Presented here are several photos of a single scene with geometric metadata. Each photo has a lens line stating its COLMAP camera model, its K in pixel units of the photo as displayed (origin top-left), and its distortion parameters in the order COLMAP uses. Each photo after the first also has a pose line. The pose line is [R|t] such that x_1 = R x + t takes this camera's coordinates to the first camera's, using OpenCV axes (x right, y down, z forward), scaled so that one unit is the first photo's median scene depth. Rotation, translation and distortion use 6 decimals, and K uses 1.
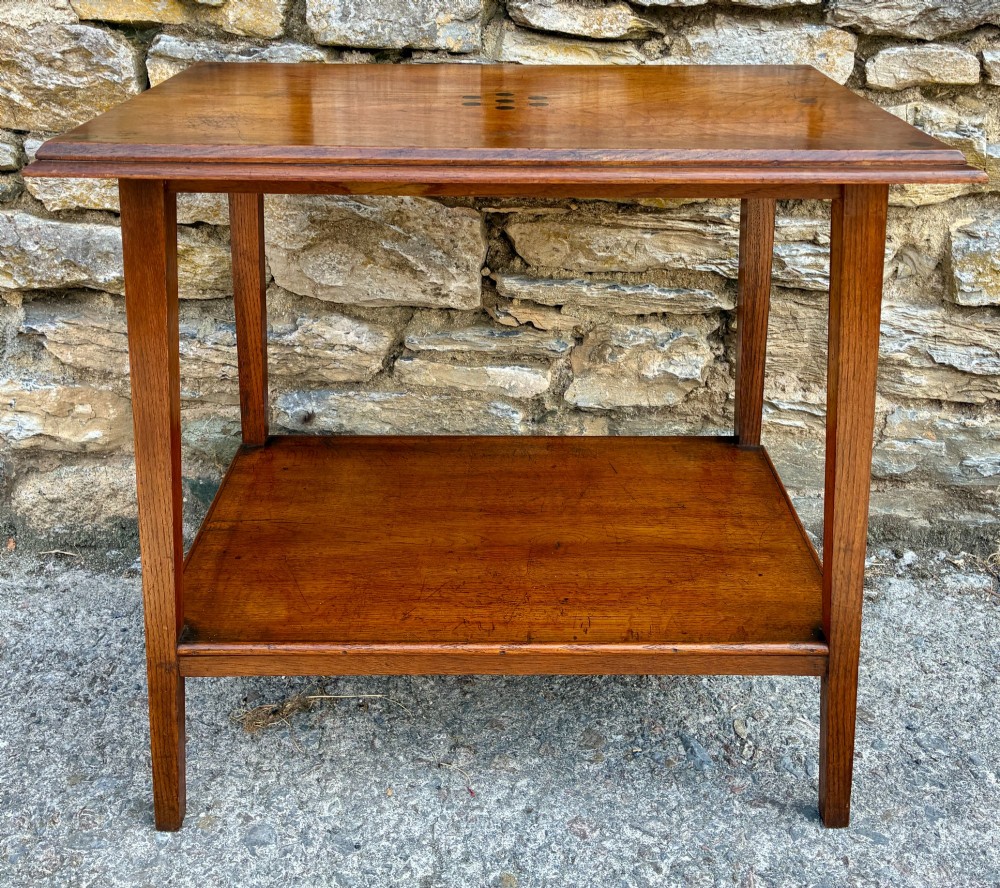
lens RADIAL K [[1058.5, 0, 503.4], [0, 1058.5, 366.6], [0, 0, 1]] dist [0.025860, 0.000000]
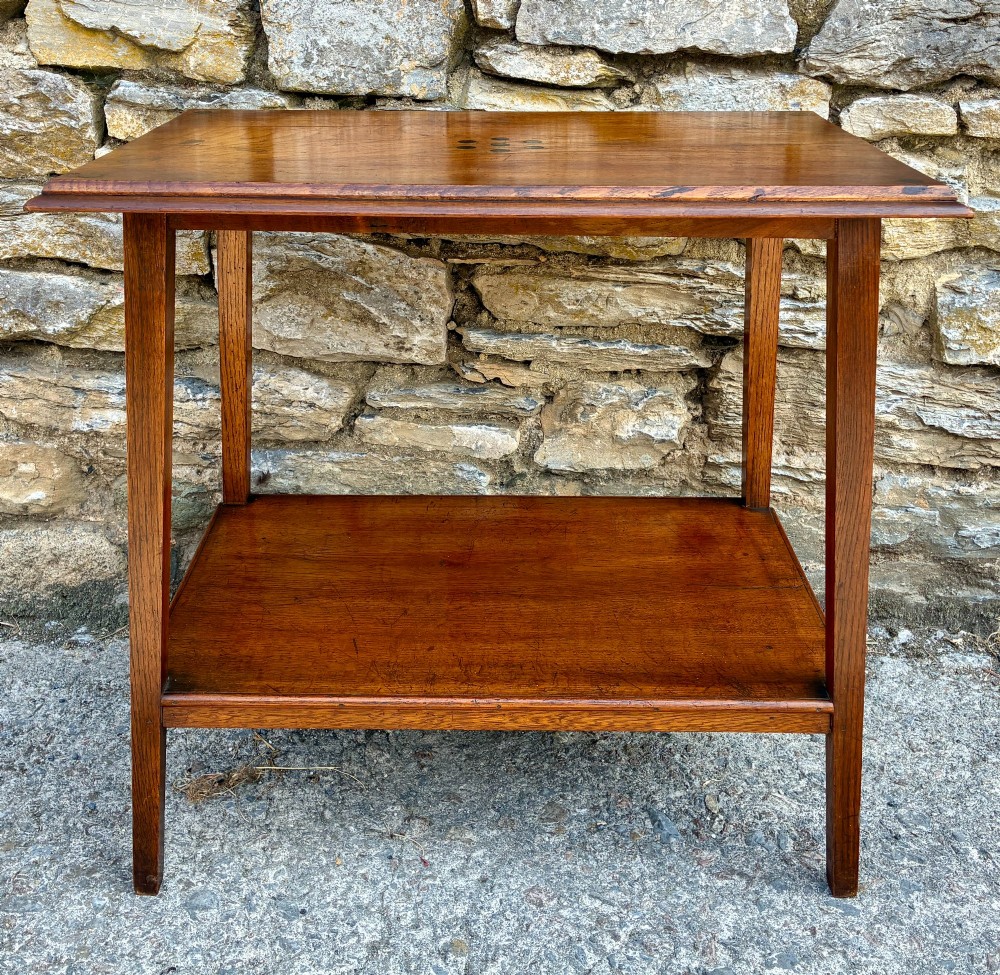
lens RADIAL K [[1228.4, 0, 490.9], [0, 1228.4, 390.5], [0, 0, 1]] dist [0.028485, 0.000000]
pose [[0.999944, 0.007418, -0.007491, 0.030587], [-0.007893, 0.997825, -0.065447, 0.045575], [0.006989, 0.065502, 0.997828, -0.114417]]
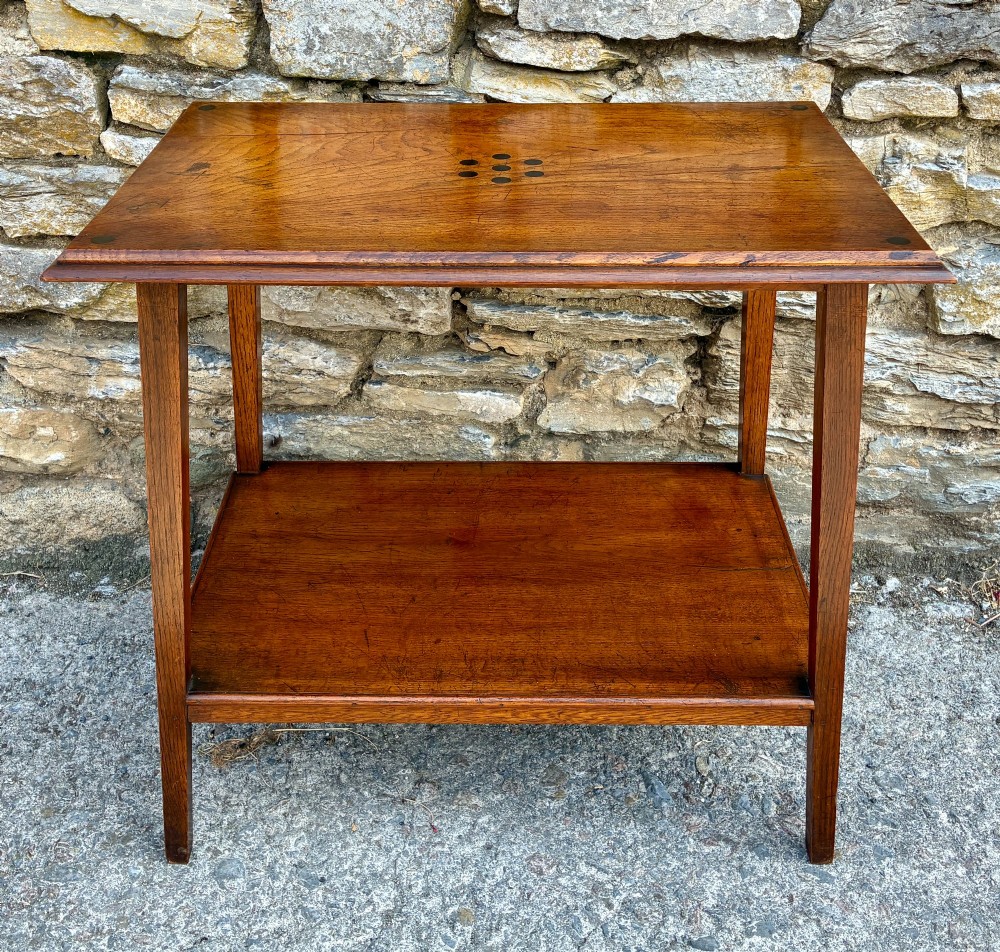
lens RADIAL K [[1247.7, 0, 498.8], [0, 1247.7, 350.4], [0, 0, 1]] dist [0.029241, 0.000000]
pose [[0.999949, 0.004887, -0.008811, 0.036533], [-0.004431, 0.998687, 0.051029, -0.108938], [0.009049, -0.050987, 0.998658, -0.164413]]
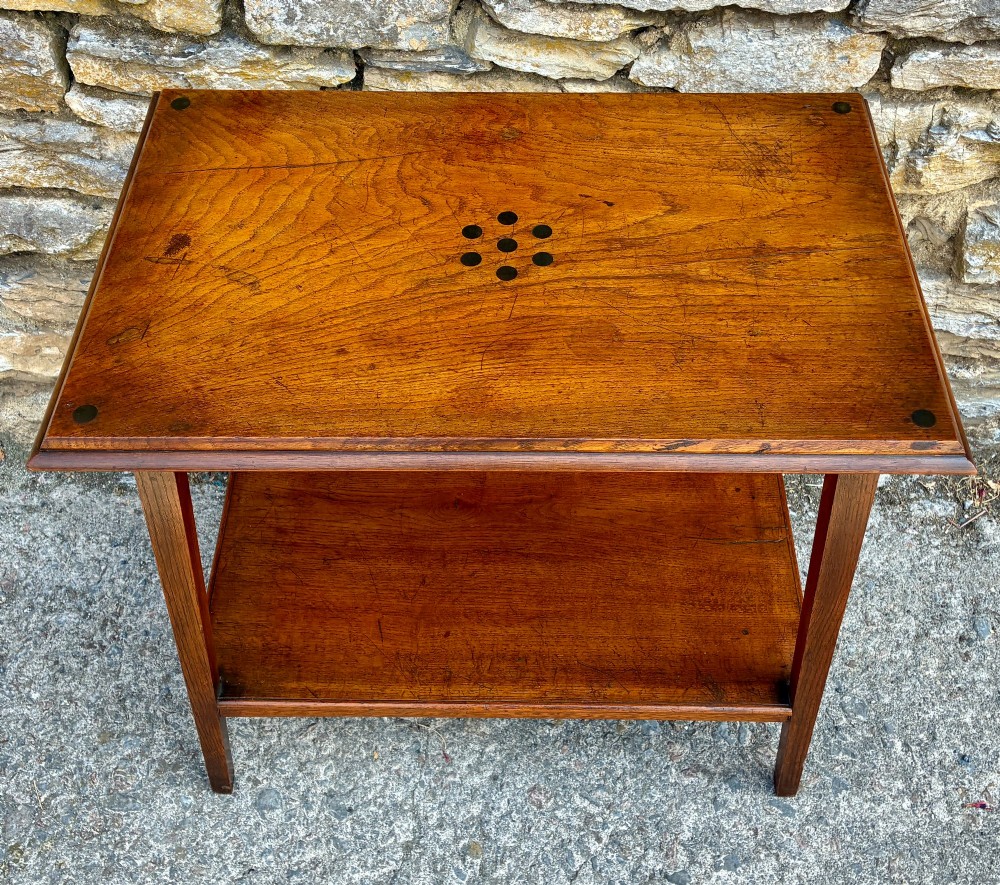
lens RADIAL K [[1216.4, 0, 511.4], [0, 1216.4, 389.7], [0, 0, 1]] dist [0.023864, 0.000000]
pose [[0.999894, 0.013164, -0.006180, 0.038850], [-0.009100, 0.897845, 0.440218, -0.485631], [0.011344, -0.440115, 0.897870, -0.016804]]
